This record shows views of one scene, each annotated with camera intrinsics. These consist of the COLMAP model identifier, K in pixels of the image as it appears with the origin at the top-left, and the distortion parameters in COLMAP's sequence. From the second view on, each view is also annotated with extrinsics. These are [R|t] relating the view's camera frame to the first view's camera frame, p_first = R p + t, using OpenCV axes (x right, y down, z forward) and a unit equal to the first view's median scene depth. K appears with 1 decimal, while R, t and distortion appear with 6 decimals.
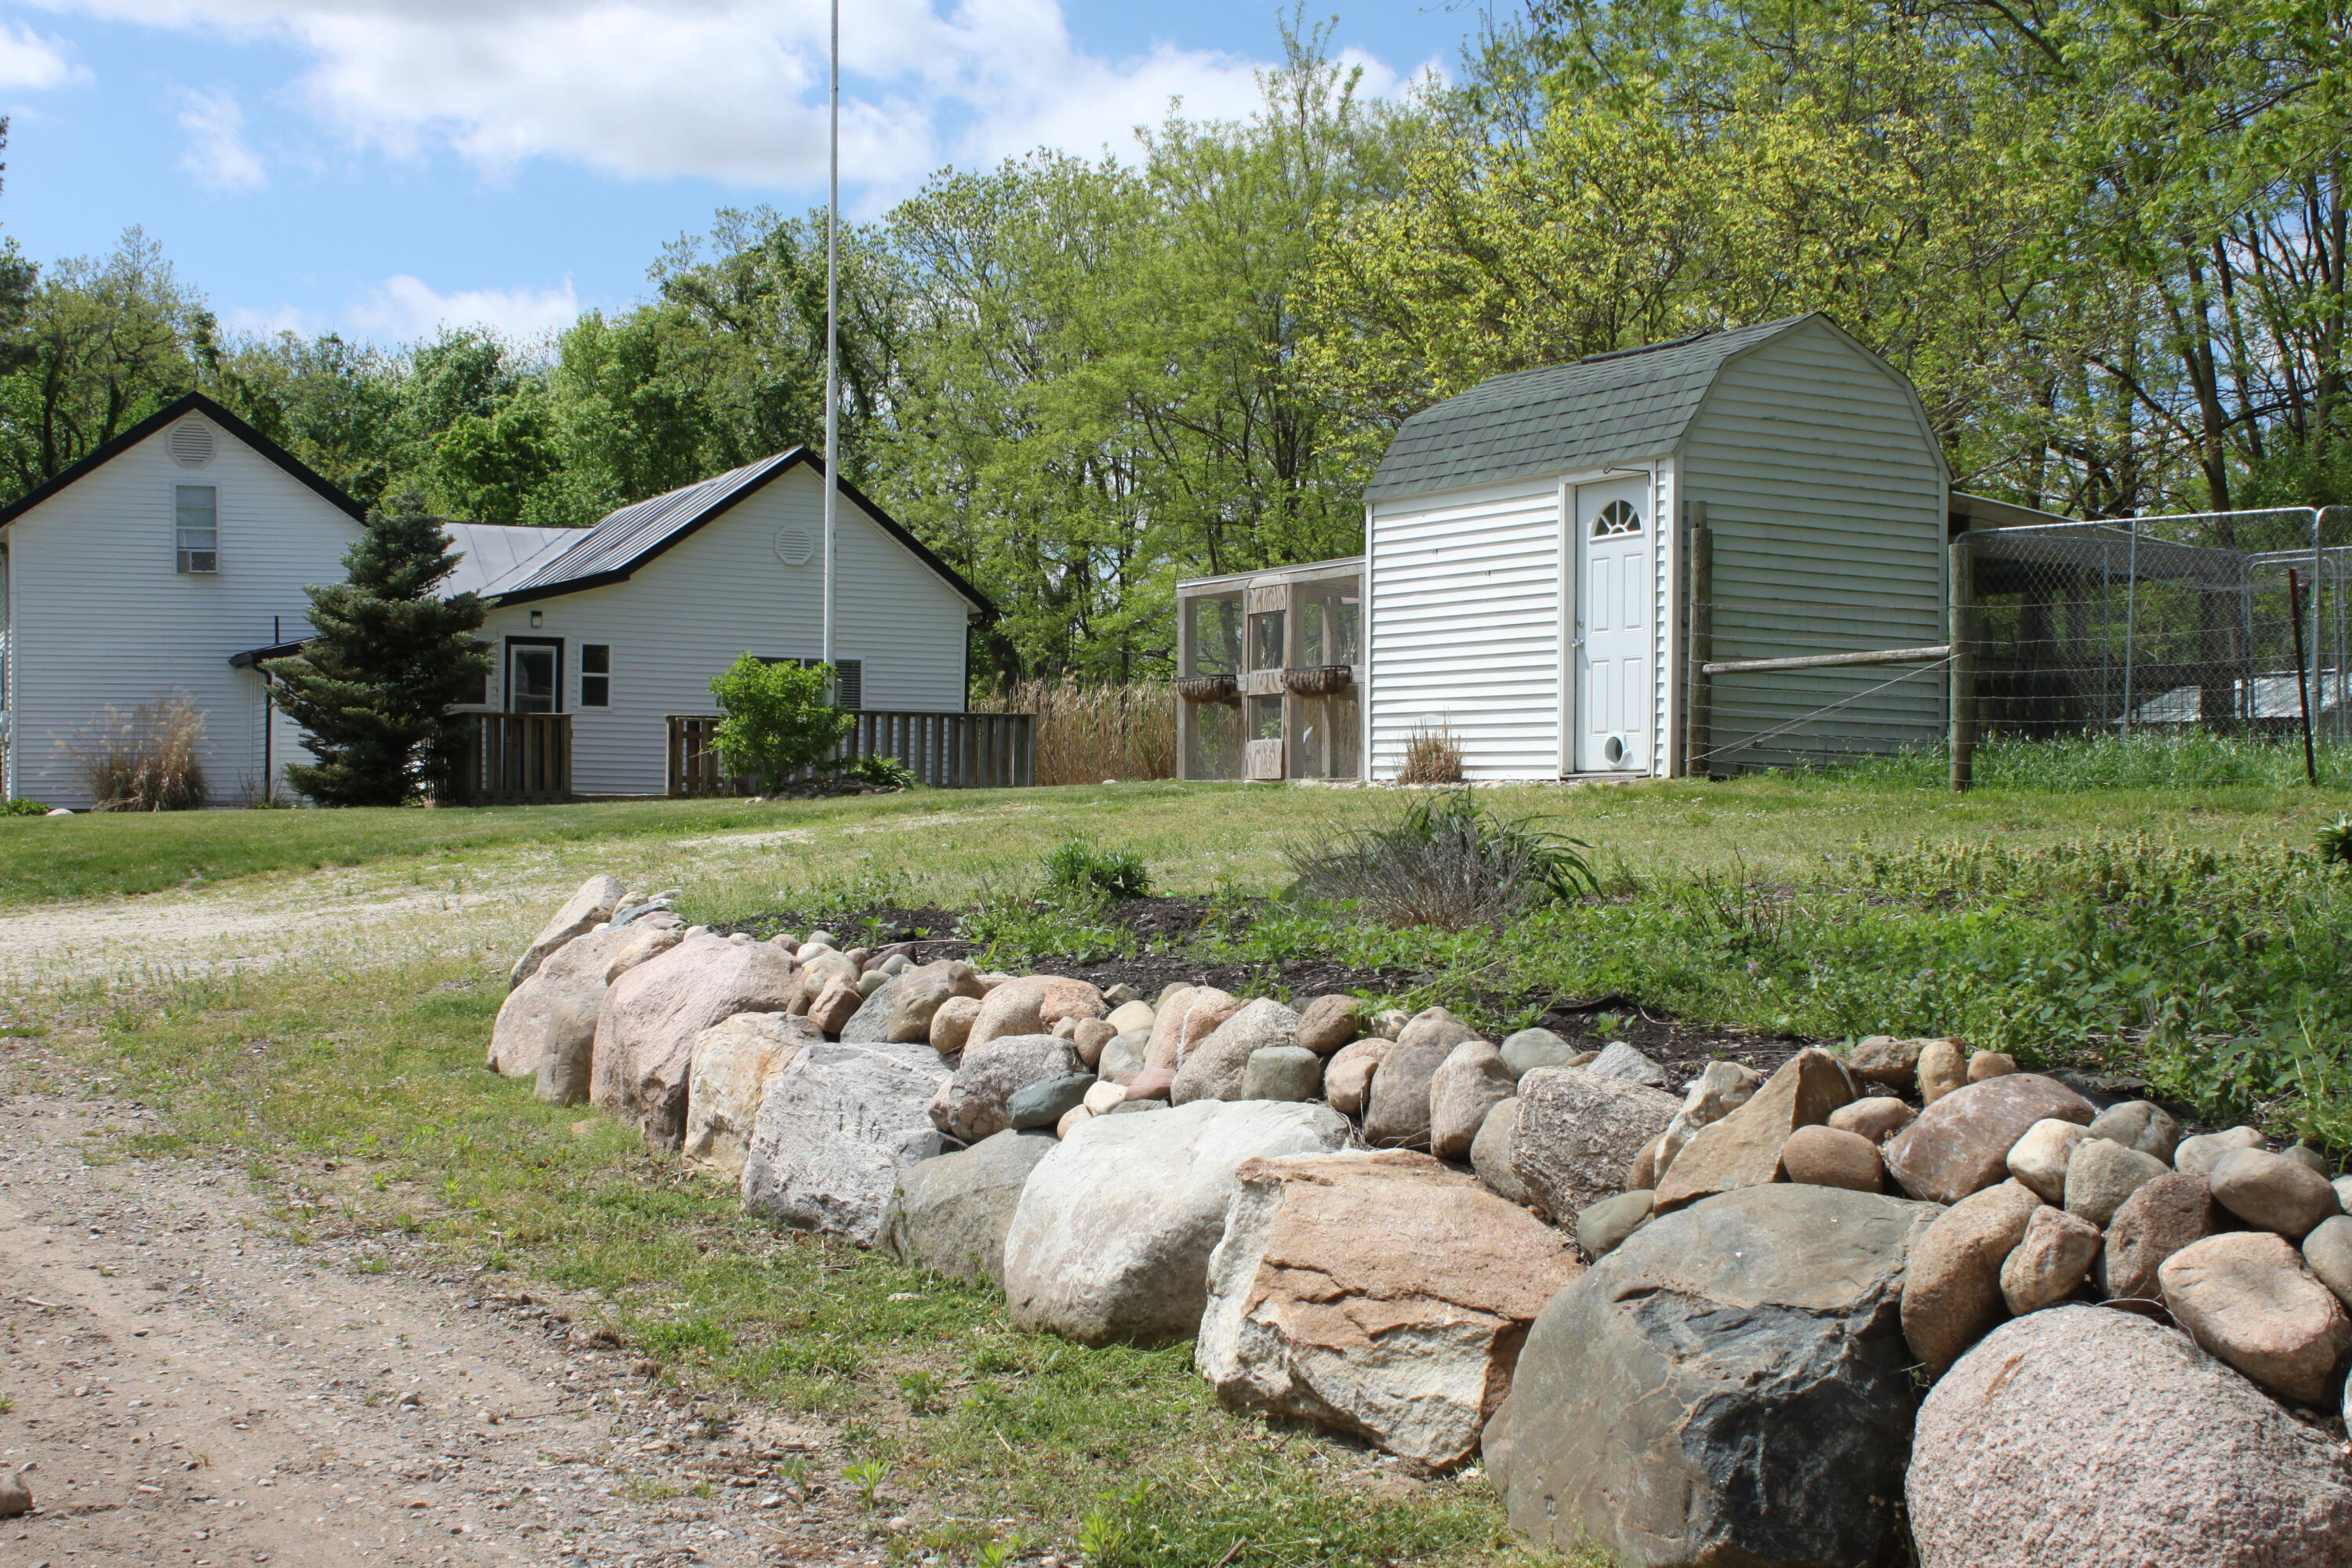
lens RADIAL K [[2925.0, 0, 1172.8], [0, 2925.0, 793.4], [0, 0, 1]] dist [-0.029576, 0.000000]
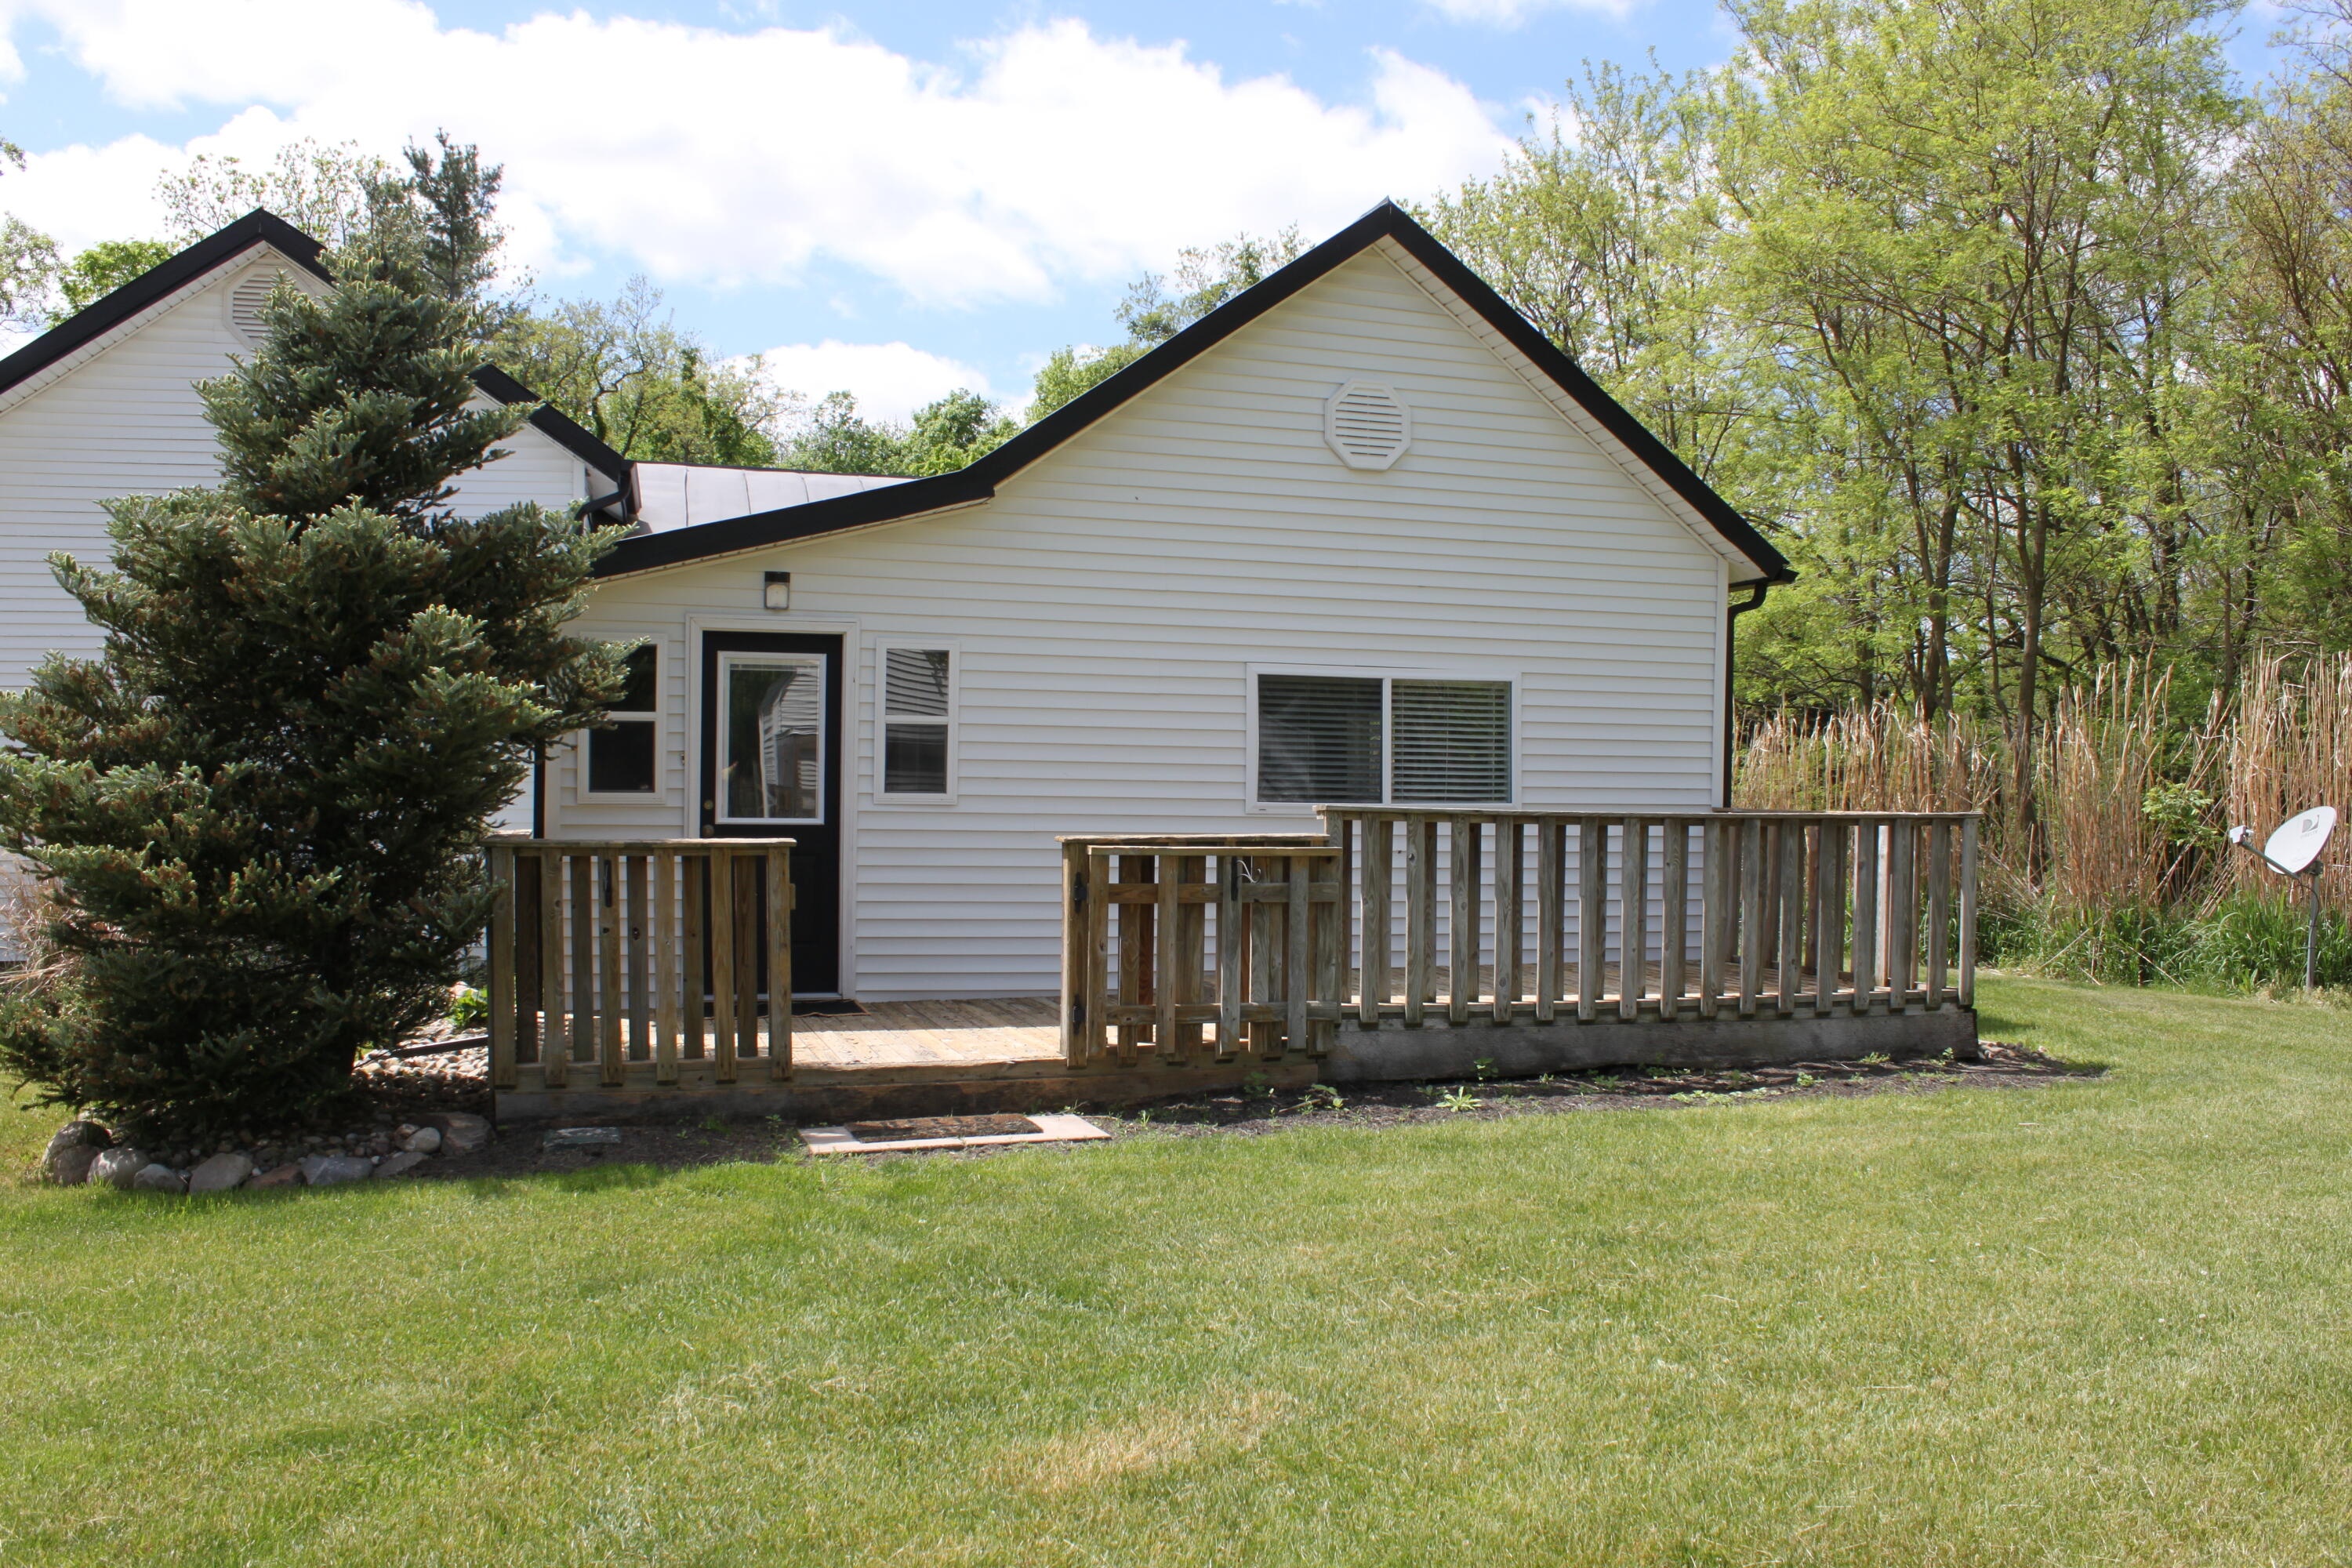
lens RADIAL K [[2016.2, 0, 1178.3], [0, 2016.2, 783.2], [0, 0, 1]] dist [-0.090088, 0.003096]
pose [[0.987953, -0.001996, -0.154743, -0.116399], [0.003114, 0.999971, 0.006983, -0.033834], [0.154724, -0.007380, 0.987930, 0.729188]]
